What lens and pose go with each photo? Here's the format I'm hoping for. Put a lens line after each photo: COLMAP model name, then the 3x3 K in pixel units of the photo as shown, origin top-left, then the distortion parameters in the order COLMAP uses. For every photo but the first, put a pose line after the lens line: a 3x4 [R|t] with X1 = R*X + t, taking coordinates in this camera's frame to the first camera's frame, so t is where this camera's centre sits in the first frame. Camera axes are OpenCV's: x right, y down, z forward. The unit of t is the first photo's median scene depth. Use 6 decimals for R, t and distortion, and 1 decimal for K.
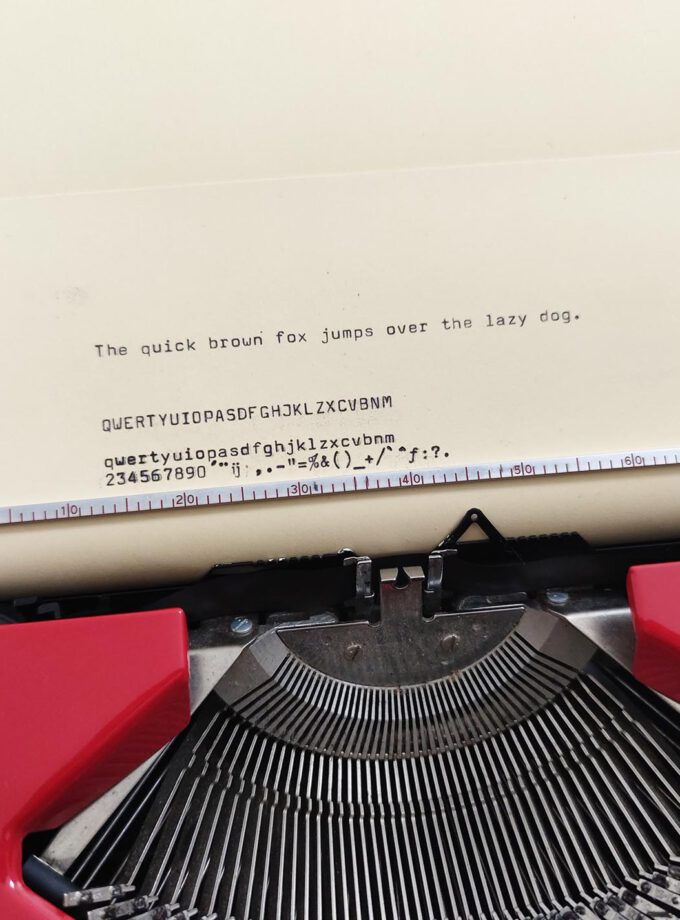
lens RADIAL K [[973.2, 0, 341.9], [0, 973.2, 467.6], [0, 0, 1]] dist [0.013980, 0.000000]
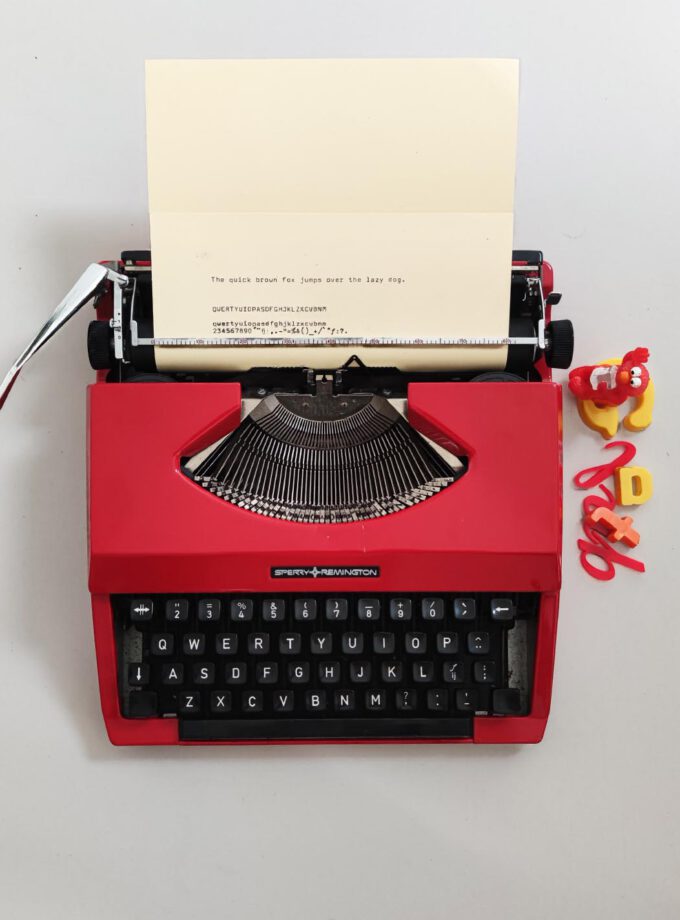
lens RADIAL K [[973.2, 0, 331.8], [0, 973.2, 491.5], [0, 0, 1]] dist [0.013980, 0.000000]
pose [[0.994976, 0.095419, -0.030286, 0.187930], [-0.084613, 0.963238, 0.254978, -0.258764], [0.053502, -0.251134, 0.966472, -1.566774]]
